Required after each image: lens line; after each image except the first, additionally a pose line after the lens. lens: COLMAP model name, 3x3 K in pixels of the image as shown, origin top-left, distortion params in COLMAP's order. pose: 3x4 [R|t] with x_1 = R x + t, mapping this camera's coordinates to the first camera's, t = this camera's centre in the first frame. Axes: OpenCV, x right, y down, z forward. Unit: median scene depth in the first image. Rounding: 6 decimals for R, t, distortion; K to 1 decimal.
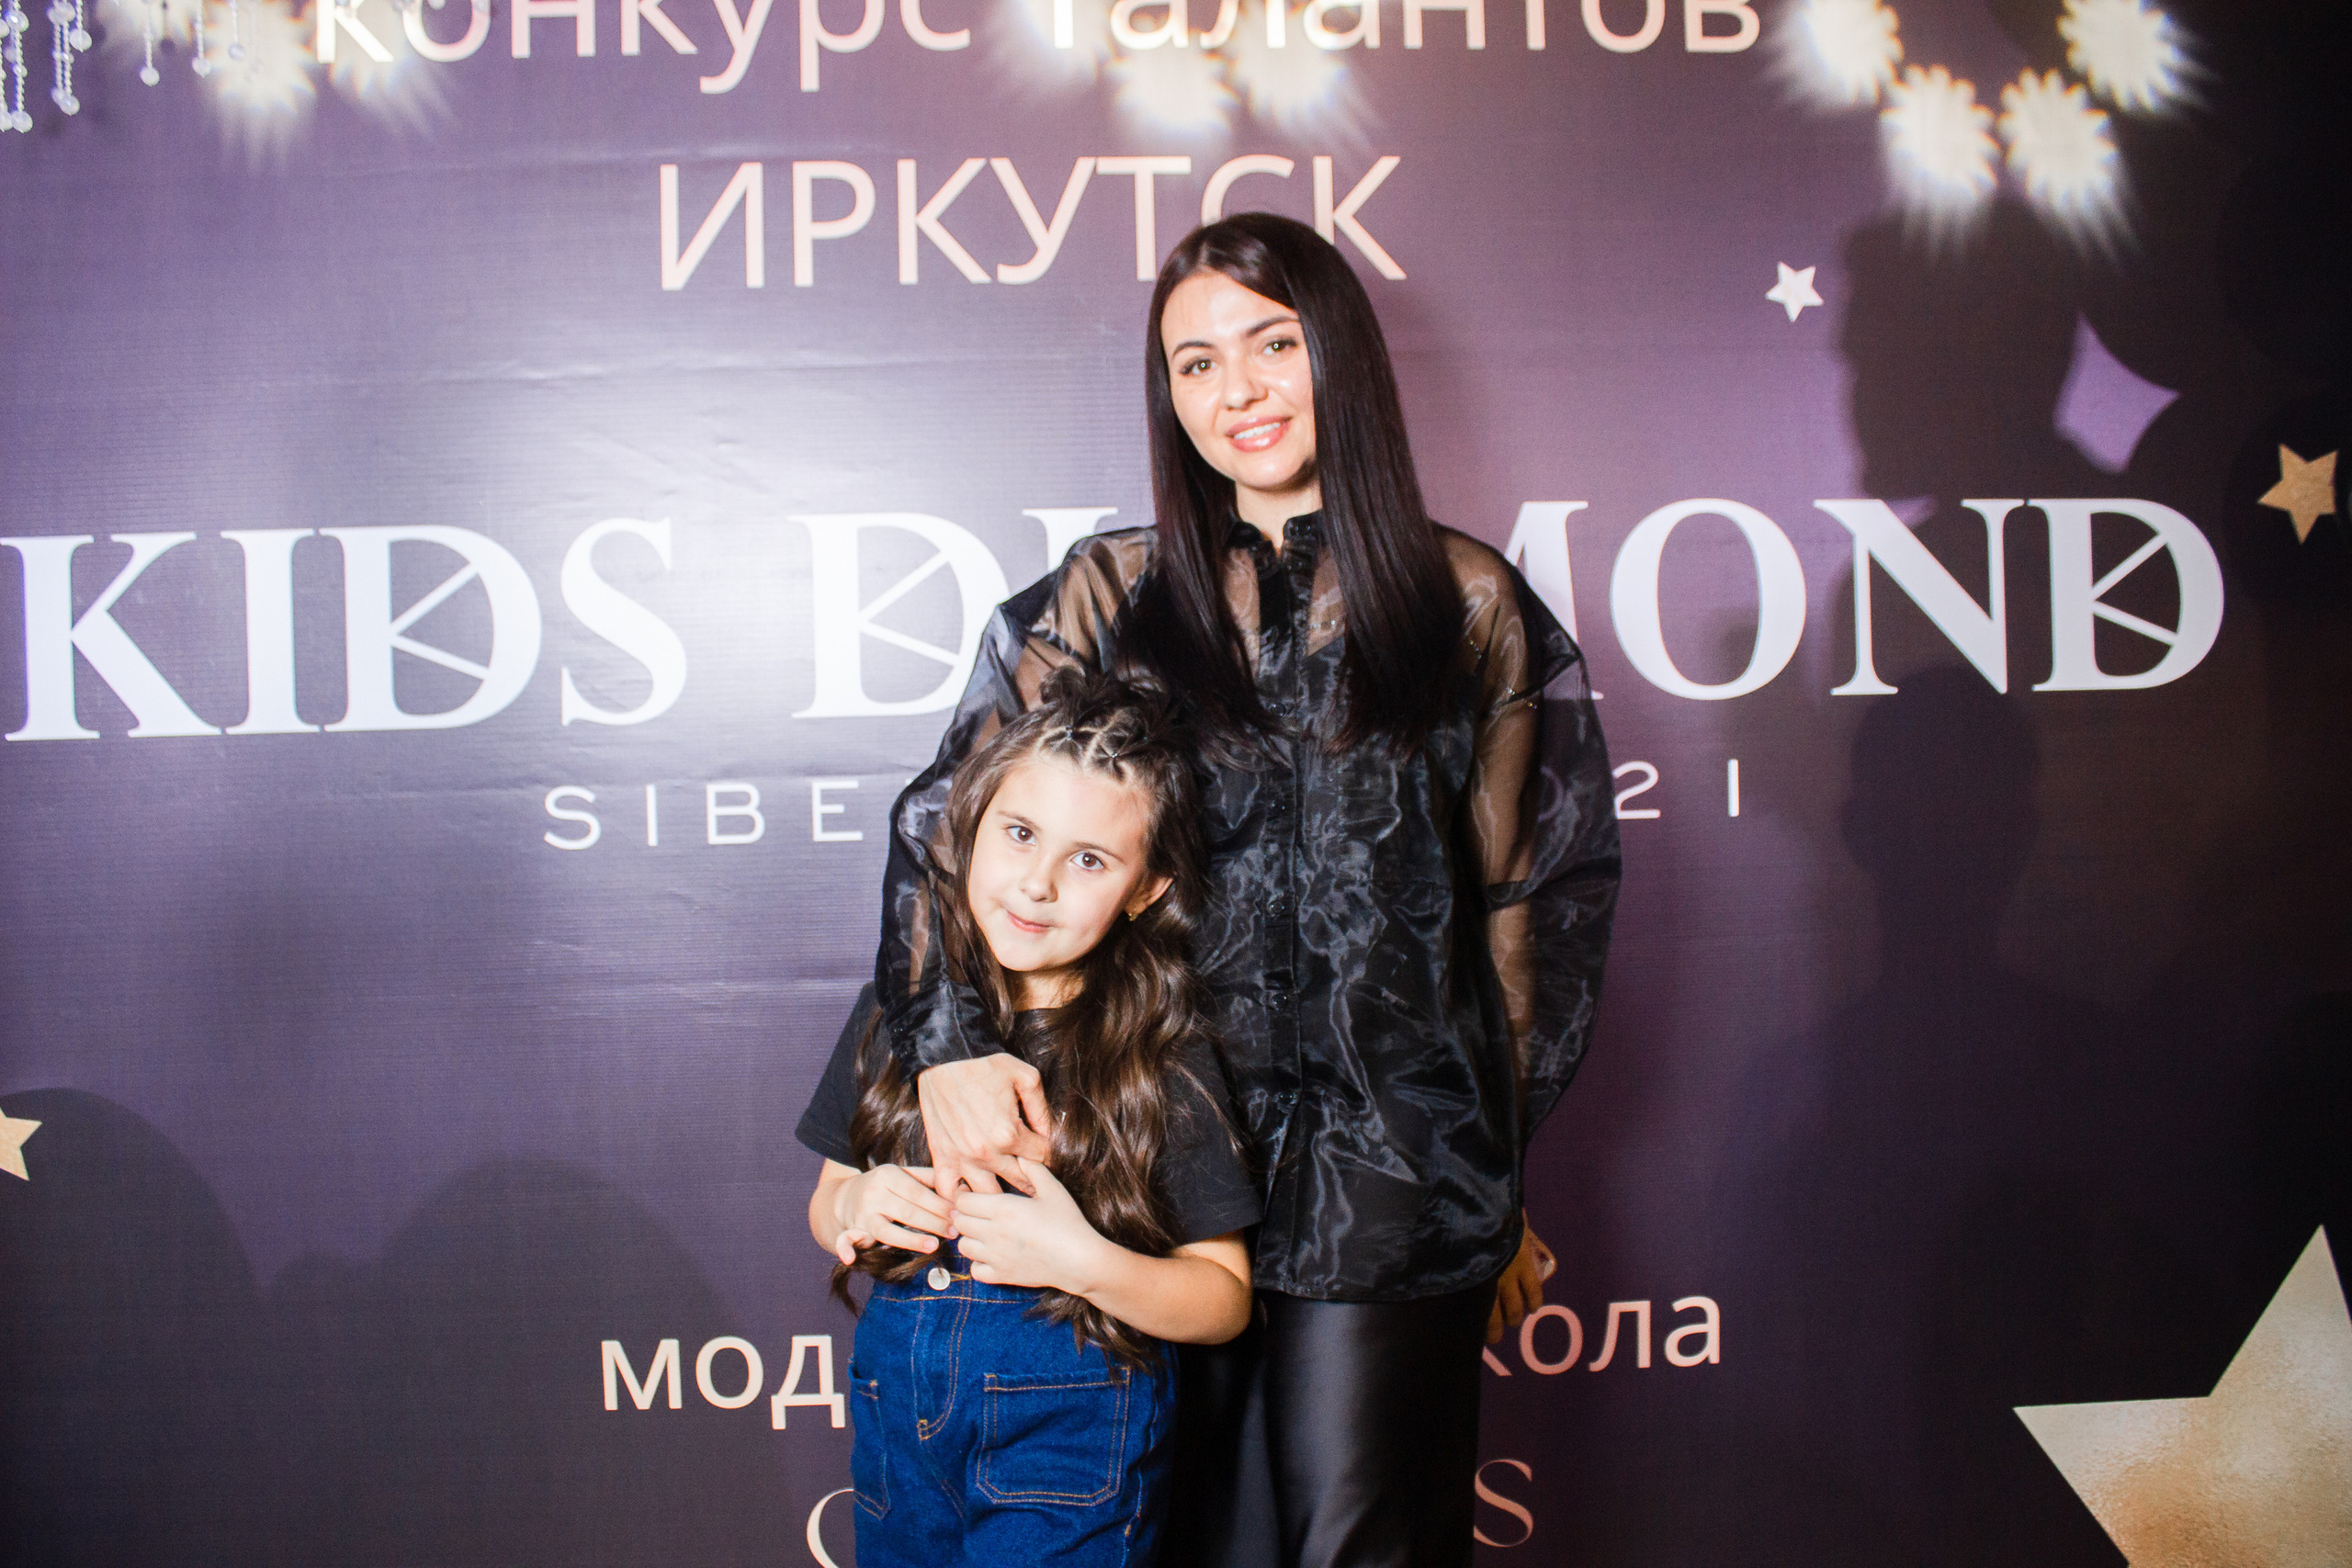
lens RADIAL K [[1979.4, 0, 1146.0], [0, 1979.4, 790.8], [0, 0, 1]] dist [-0.160083, 0.146344]
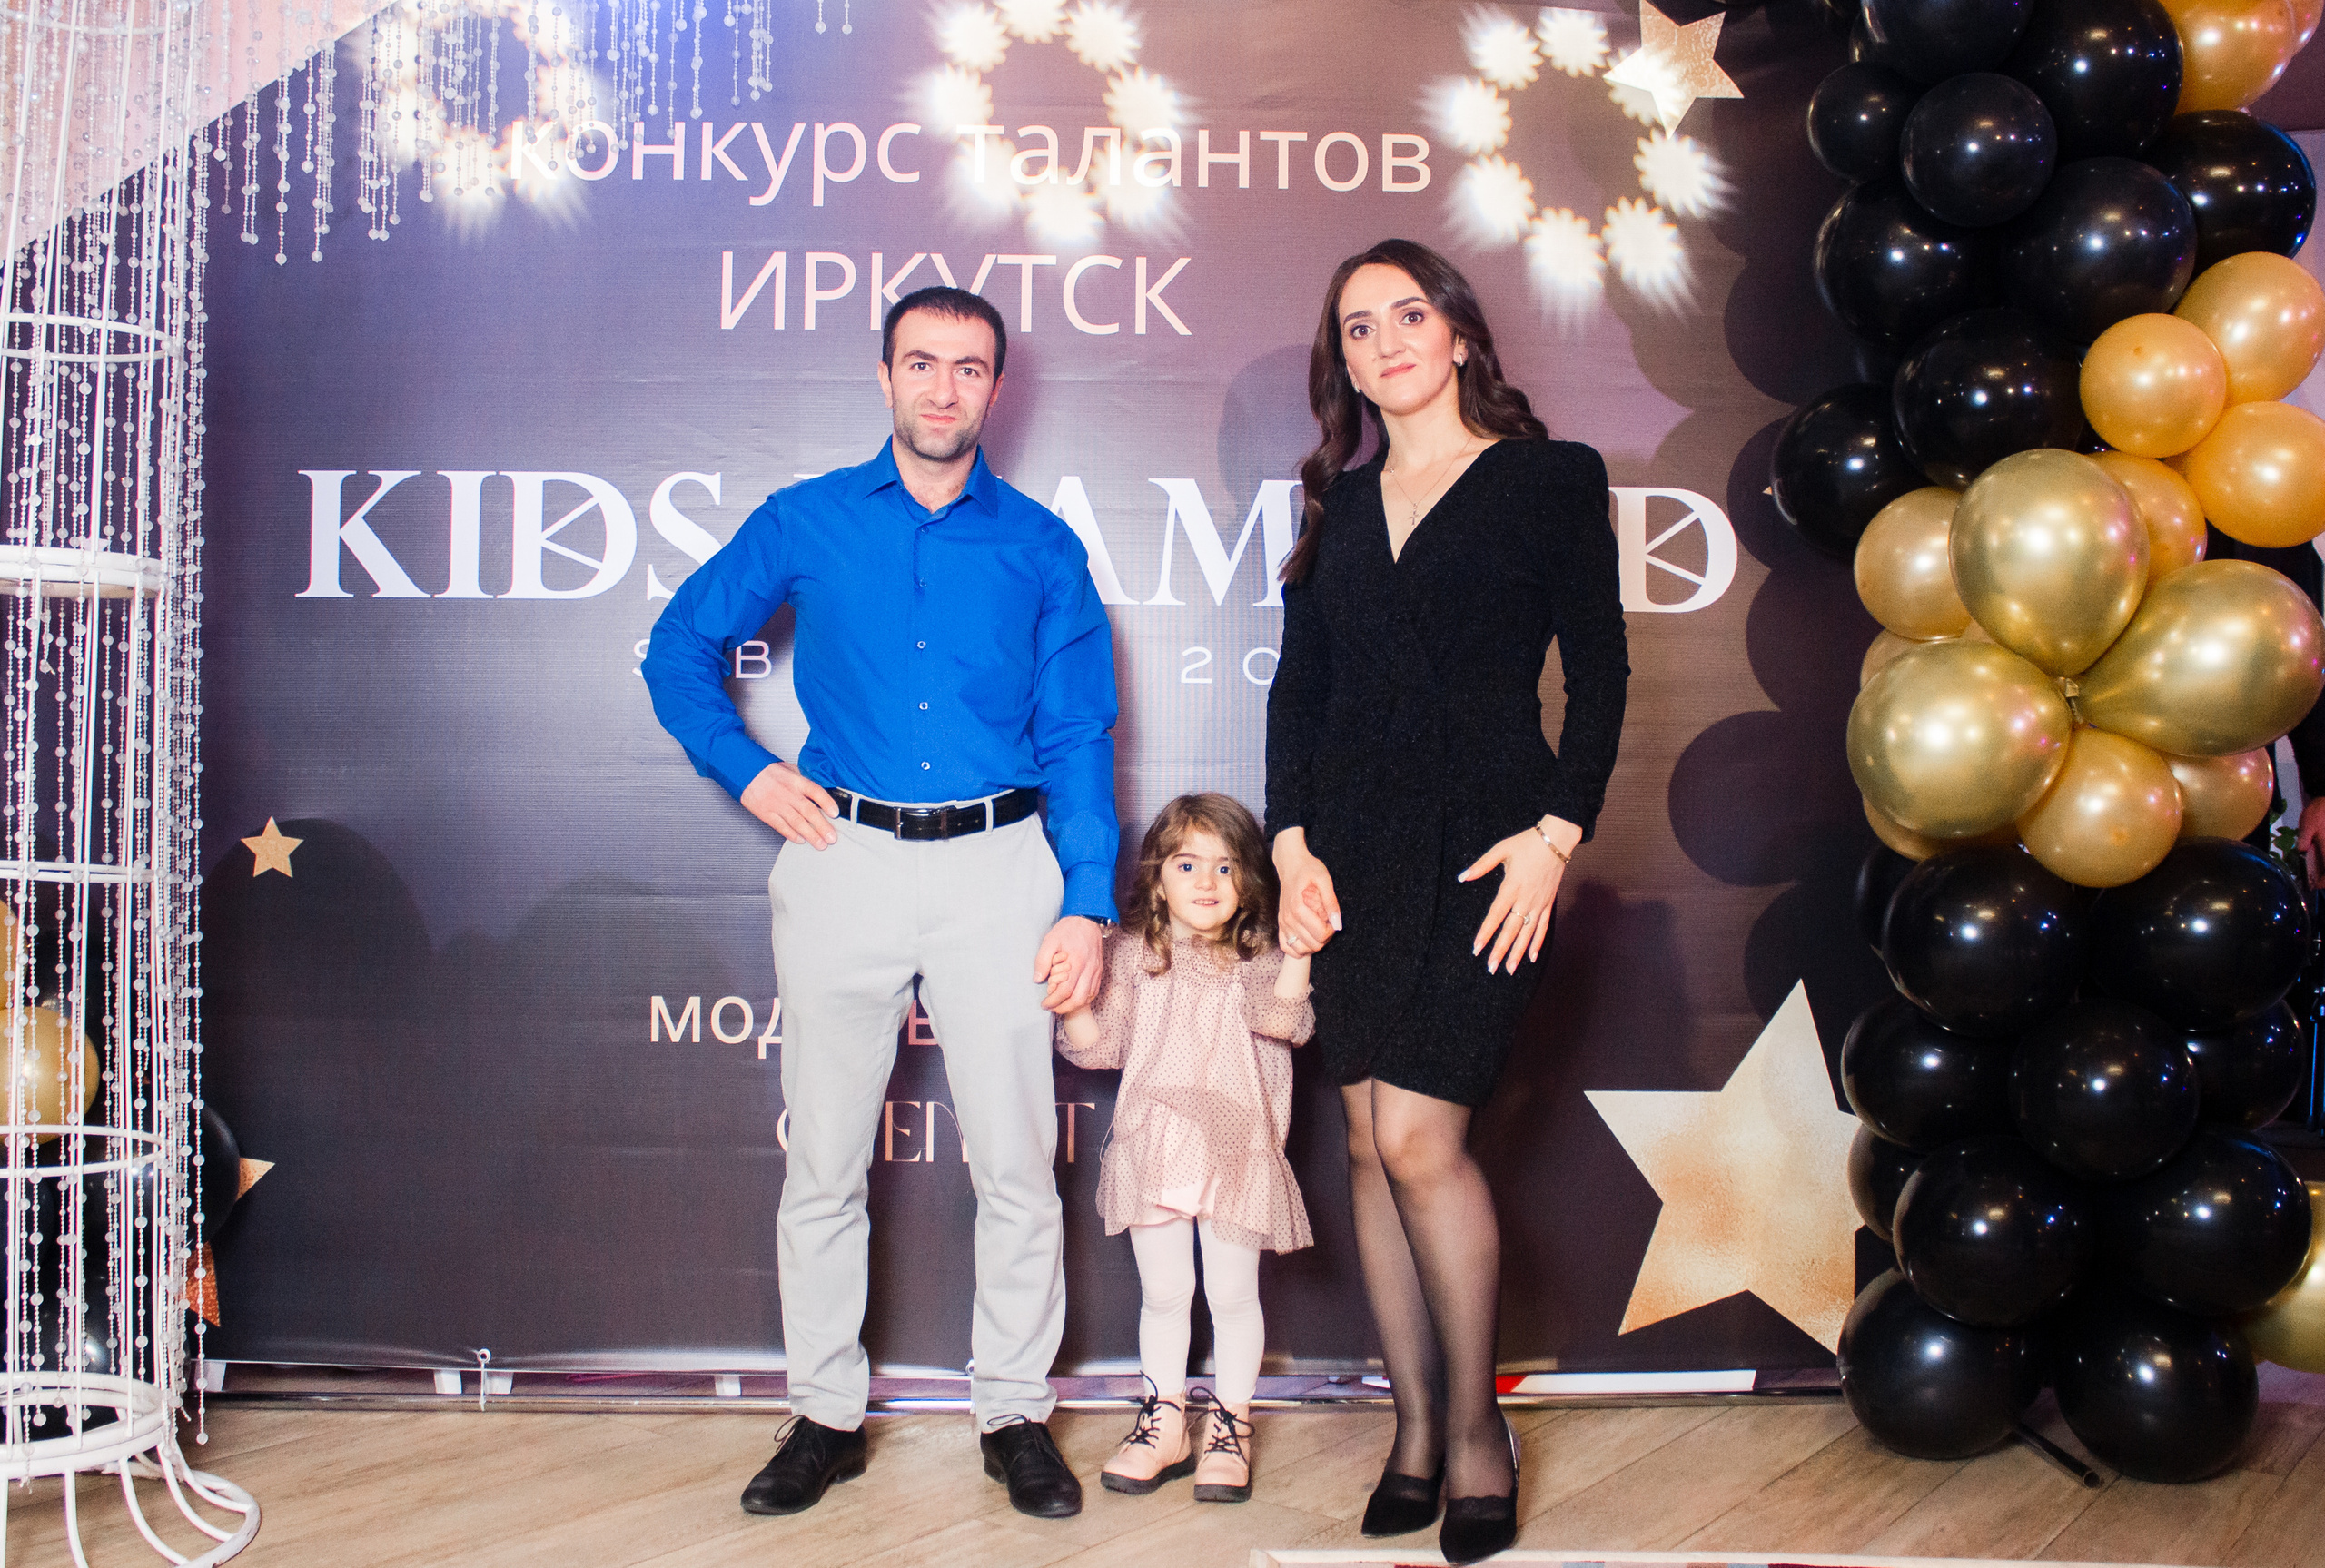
lens RADIAL K [[2351.5, 0, 1162.5], [0, 2351.5, 784.0], [0, 0, 1]] dist [-0.172318, 0.183020]
pose [[0.999269, 0.033818, -0.017833, 0.156060], [-0.034463, 0.998714, -0.037187, 0.169287], [0.016552, 0.037775, 0.999149, -0.865218]]
